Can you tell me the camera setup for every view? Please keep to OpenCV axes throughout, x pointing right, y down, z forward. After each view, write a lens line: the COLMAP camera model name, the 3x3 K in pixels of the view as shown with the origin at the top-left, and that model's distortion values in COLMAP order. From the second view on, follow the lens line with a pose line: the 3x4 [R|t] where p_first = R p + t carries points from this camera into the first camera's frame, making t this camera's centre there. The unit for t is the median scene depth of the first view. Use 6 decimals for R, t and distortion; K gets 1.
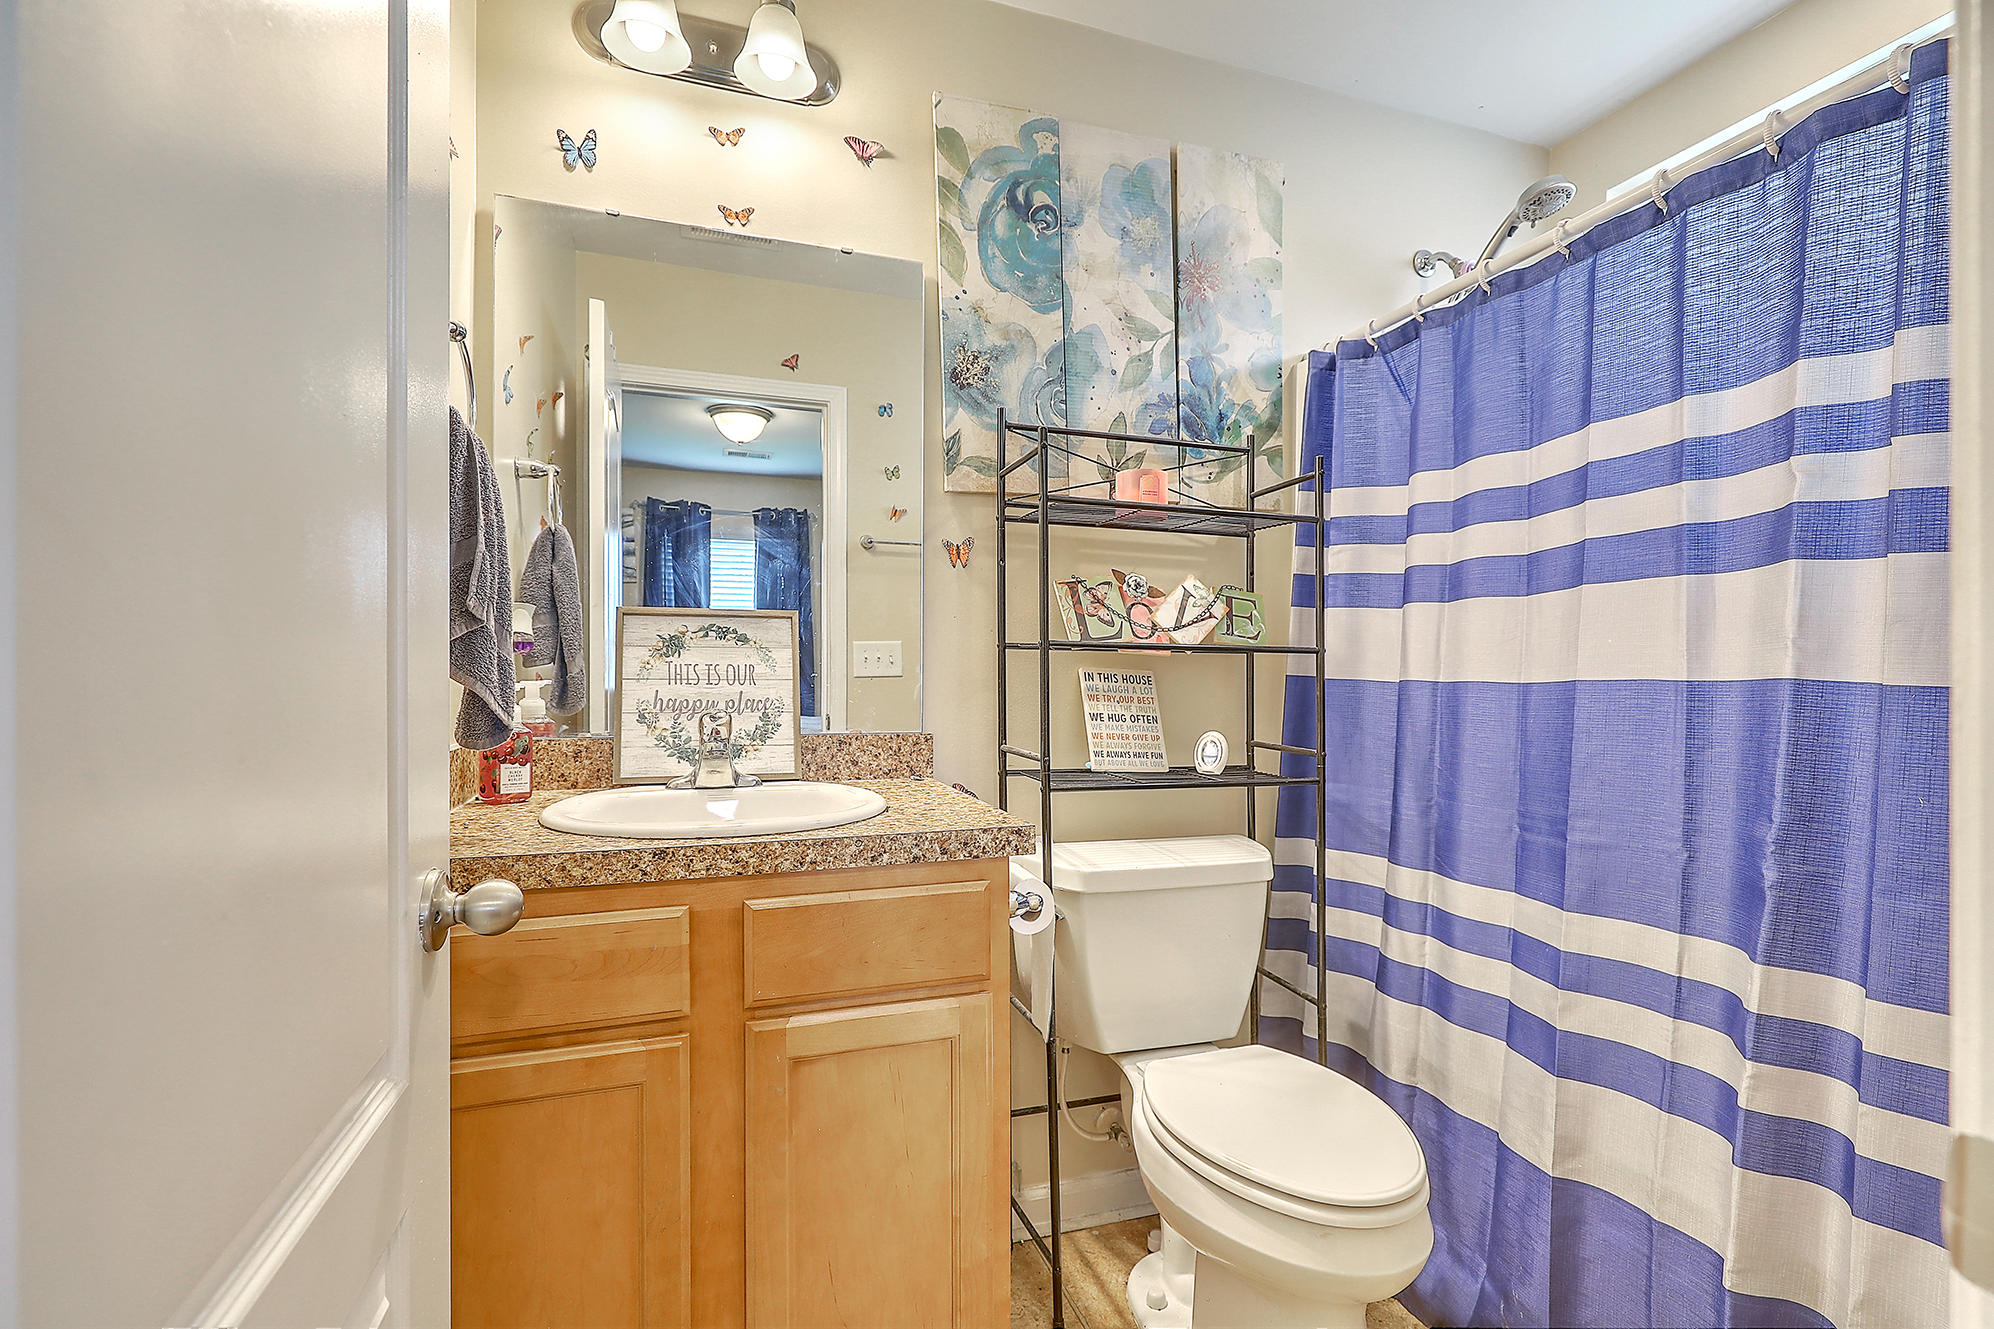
lens RADIAL K [[911.0, 0, 994.1], [0, 911.0, 671.4], [0, 0, 1]] dist [0.002630, -0.001147]
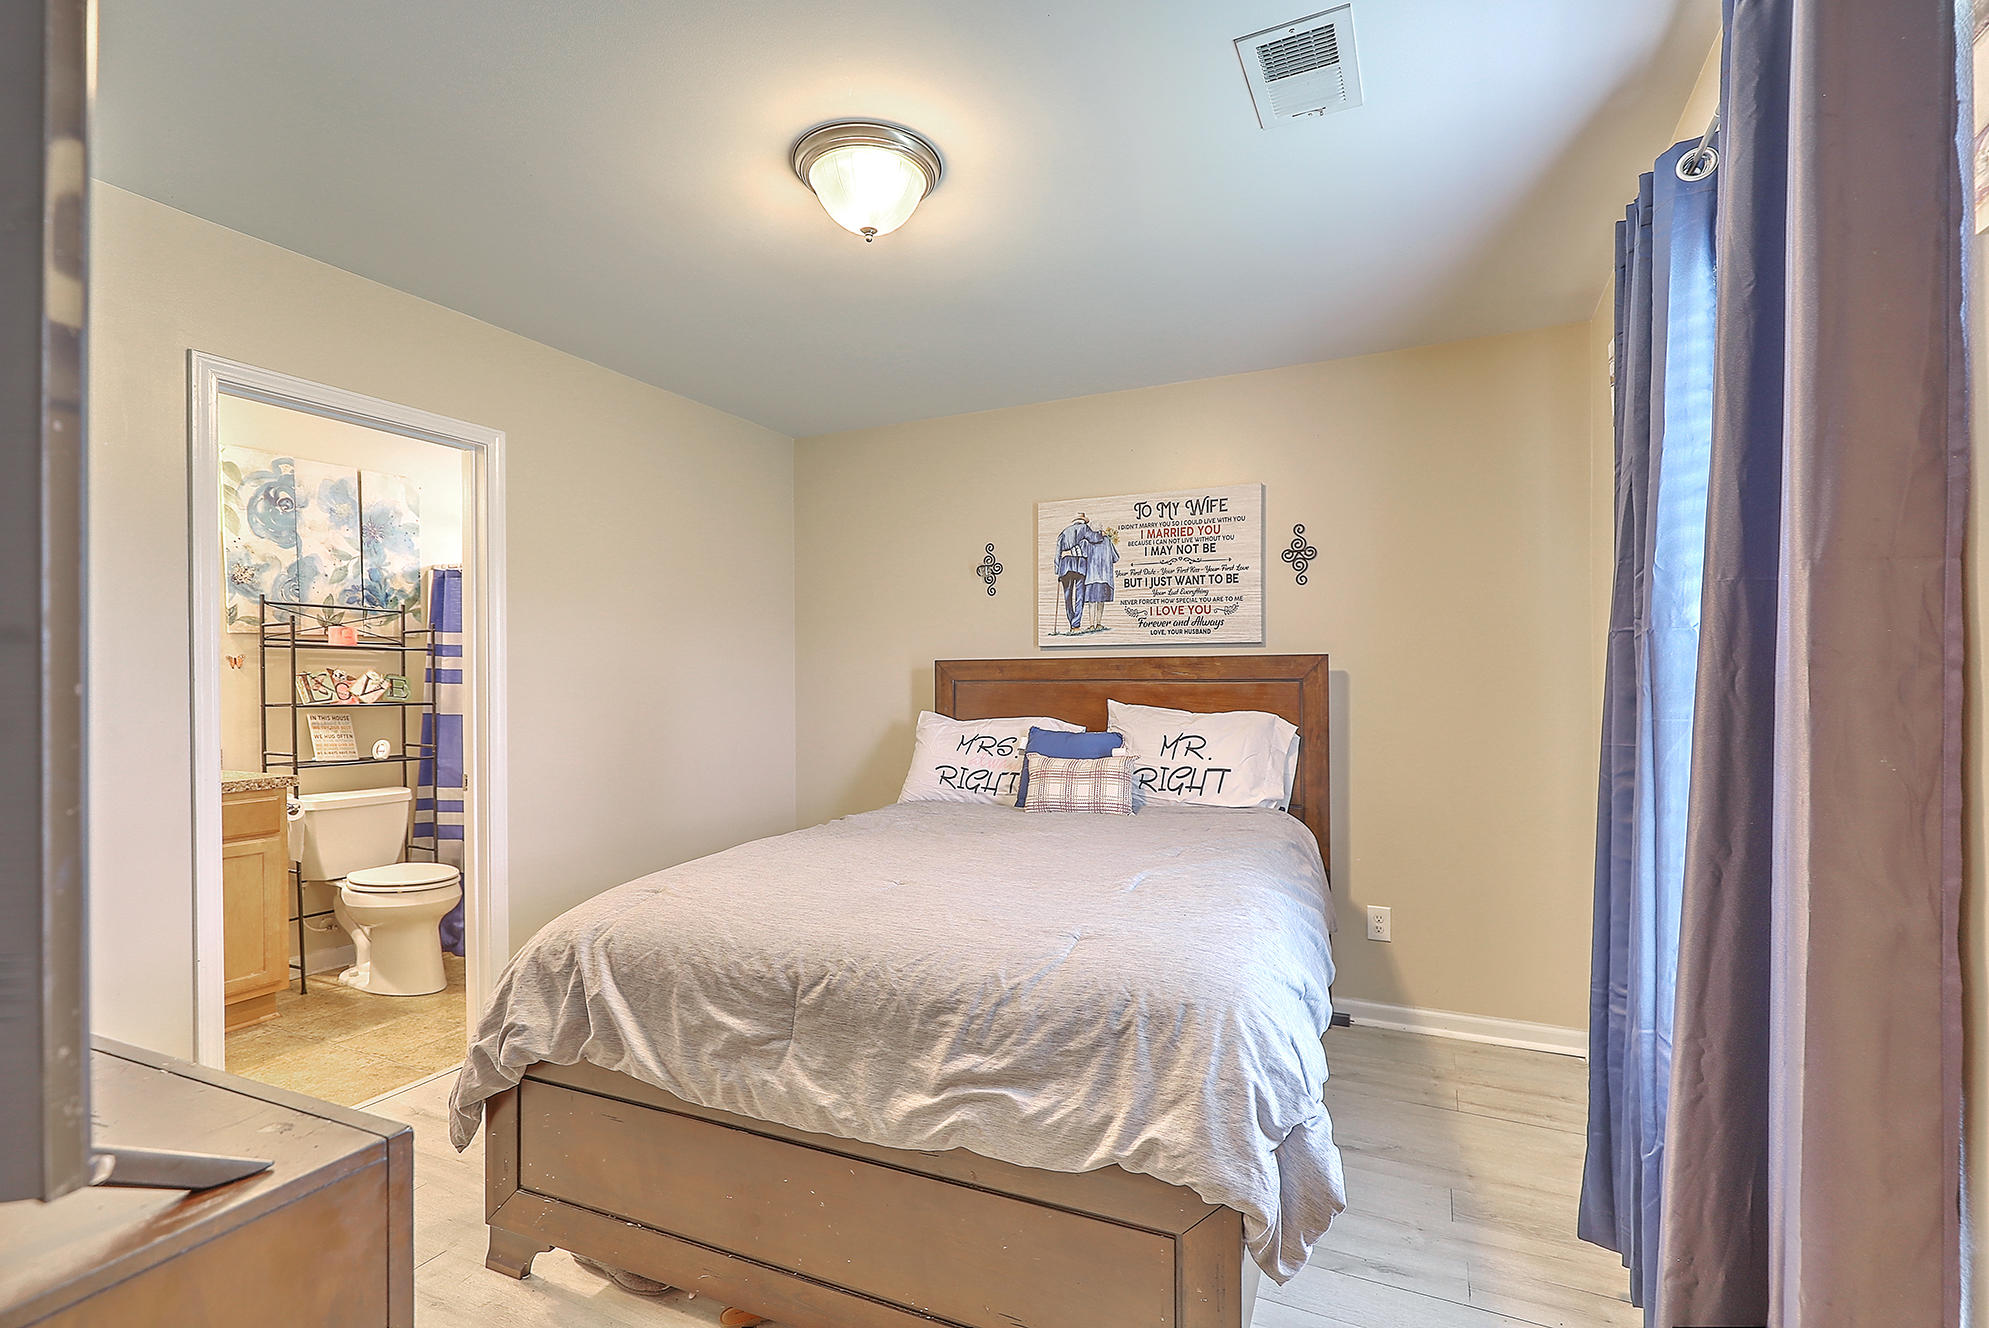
lens RADIAL K [[908.8, 0, 1000.7], [0, 908.8, 671.2], [0, 0, 1]] dist [0.002630, -0.001147]
pose [[0.707211, -0.007215, 0.706966, -0.266728], [0.010270, 0.999947, -0.000068, -0.088205], [-0.706928, 0.007308, 0.707248, -1.666365]]
